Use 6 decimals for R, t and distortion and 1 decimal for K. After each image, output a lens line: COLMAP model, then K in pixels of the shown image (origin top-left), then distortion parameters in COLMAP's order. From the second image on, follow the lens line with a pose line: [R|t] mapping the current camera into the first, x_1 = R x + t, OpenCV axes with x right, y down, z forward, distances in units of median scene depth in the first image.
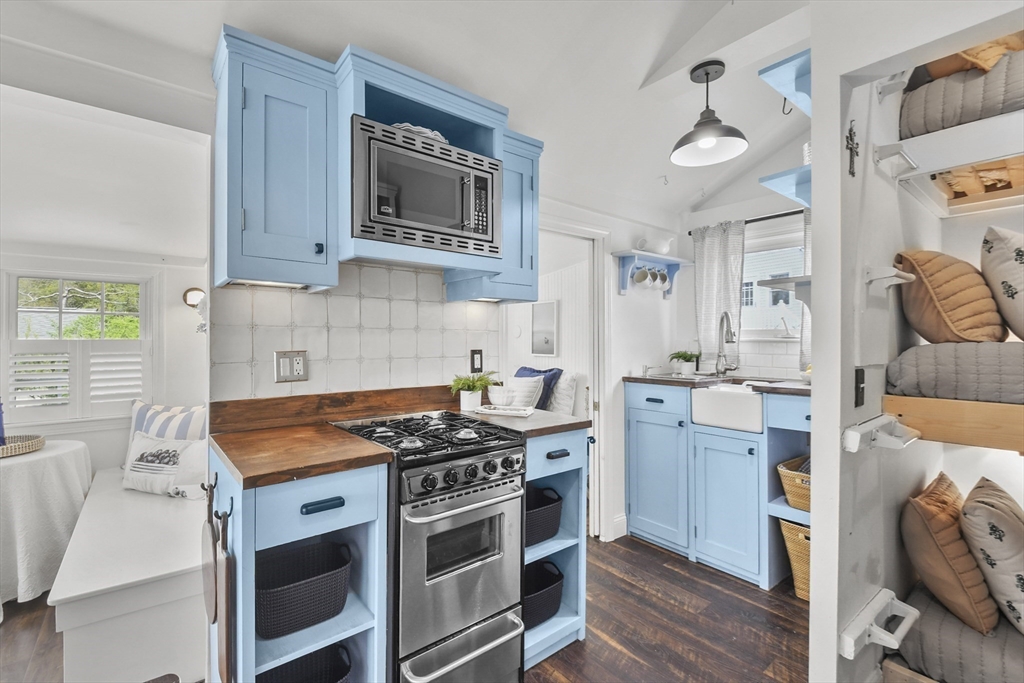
lens RADIAL K [[458.8, 0, 512.6], [0, 458.8, 351.8], [0, 0, 1]] dist [0.035268, -0.031439]
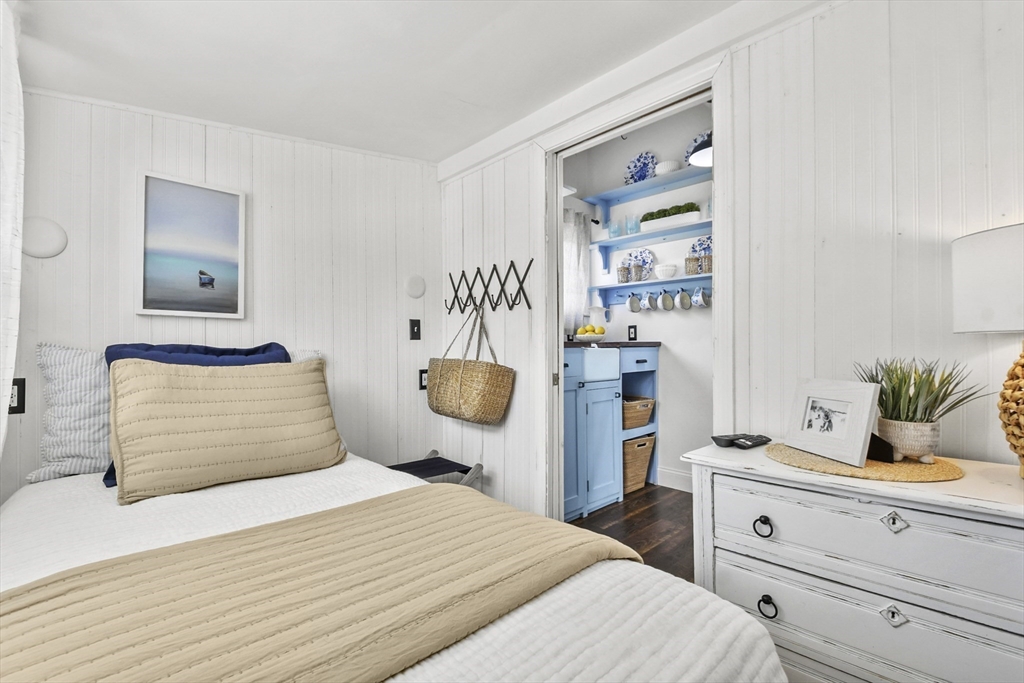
lens RADIAL K [[458.8, 0, 512.6], [0, 458.8, 351.8], [0, 0, 1]] dist [0.035268, -0.031439]
pose [[-0.094028, -0.017683, 0.995413, -0.556889], [0.018726, 0.999634, 0.019527, 0.057669], [-0.995393, 0.020476, -0.093662, 1.143991]]
